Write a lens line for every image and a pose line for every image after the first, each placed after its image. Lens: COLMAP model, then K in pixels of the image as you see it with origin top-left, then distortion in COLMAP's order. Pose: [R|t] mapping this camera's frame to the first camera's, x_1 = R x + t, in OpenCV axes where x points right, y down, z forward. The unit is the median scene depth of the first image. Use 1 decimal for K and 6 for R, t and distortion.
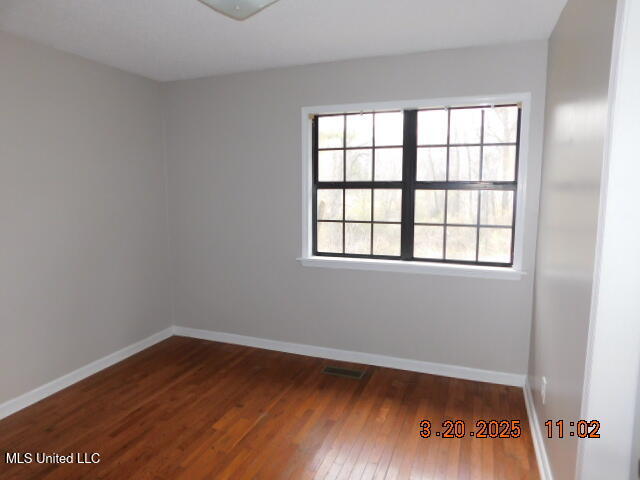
lens RADIAL K [[441.0, 0, 310.2], [0, 441.0, 235.7], [0, 0, 1]] dist [-0.024818, 0.008470]
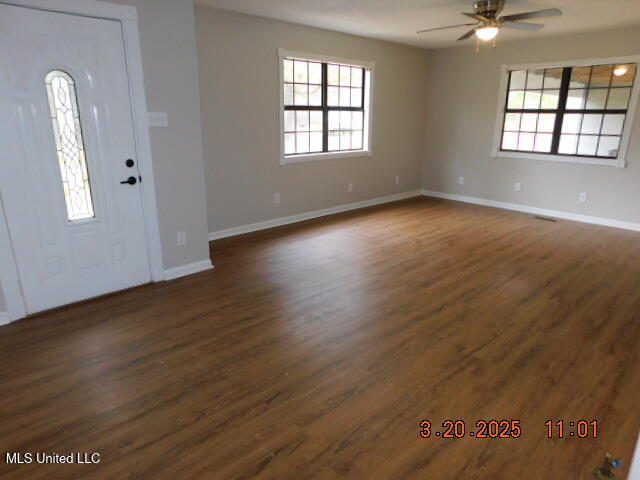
lens RADIAL K [[441.0, 0, 318.7], [0, 441.0, 240.8], [0, 0, 1]] dist [-0.024818, 0.008470]
pose [[0.418534, -0.256678, 0.871175, -1.405908], [0.090051, 0.966233, 0.241423, -0.031223], [-0.903726, -0.022593, 0.427515, 0.267047]]
